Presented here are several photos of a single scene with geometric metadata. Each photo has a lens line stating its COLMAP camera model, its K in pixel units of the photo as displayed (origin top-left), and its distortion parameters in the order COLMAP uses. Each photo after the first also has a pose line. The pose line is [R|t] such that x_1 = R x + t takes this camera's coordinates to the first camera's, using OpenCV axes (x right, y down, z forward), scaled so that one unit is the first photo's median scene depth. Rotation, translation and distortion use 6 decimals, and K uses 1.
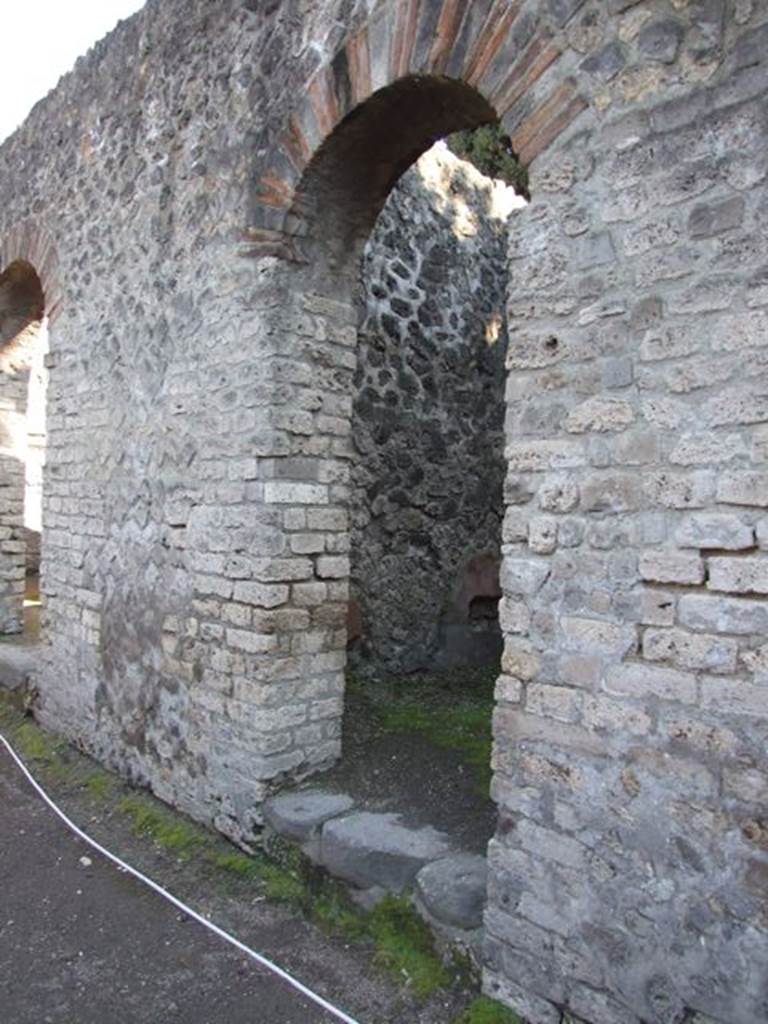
lens RADIAL K [[815.0, 0, 362.1], [0, 815.0, 509.7], [0, 0, 1]] dist [-0.064153, 0.061189]
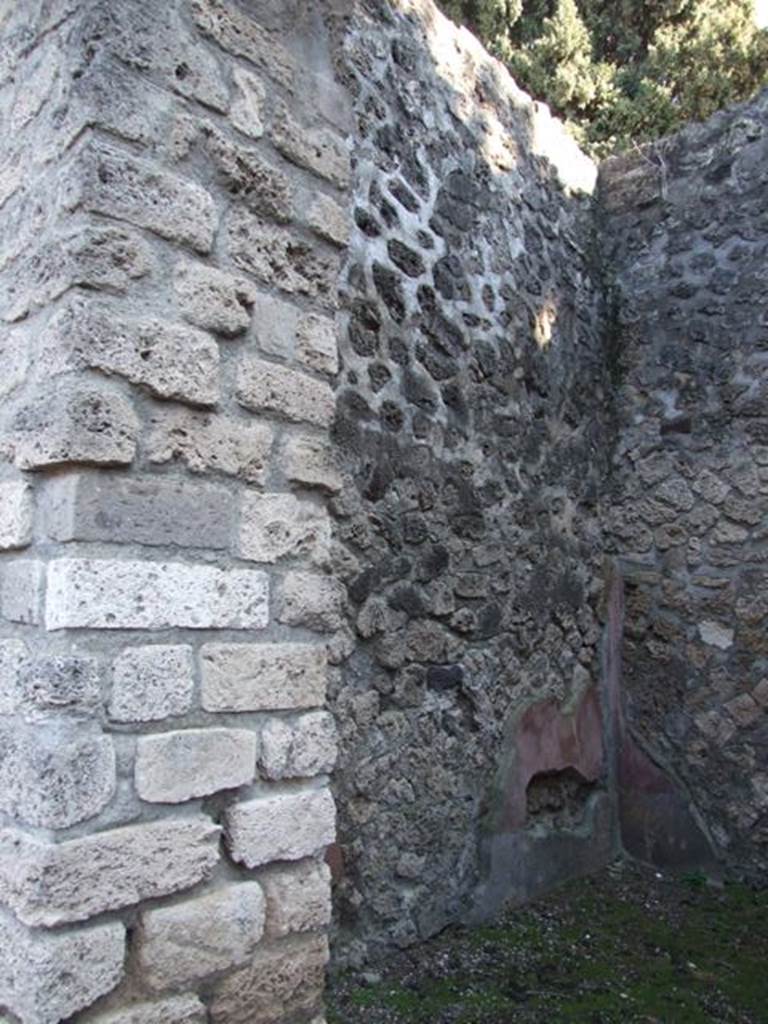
lens RADIAL K [[815.0, 0, 362.1], [0, 815.0, 509.7], [0, 0, 1]] dist [-0.064153, 0.061189]
pose [[0.997974, -0.002685, 0.063566, -0.017739], [0.010492, 0.992375, -0.122806, -0.009304], [-0.062752, 0.123224, 0.990393, 0.475076]]
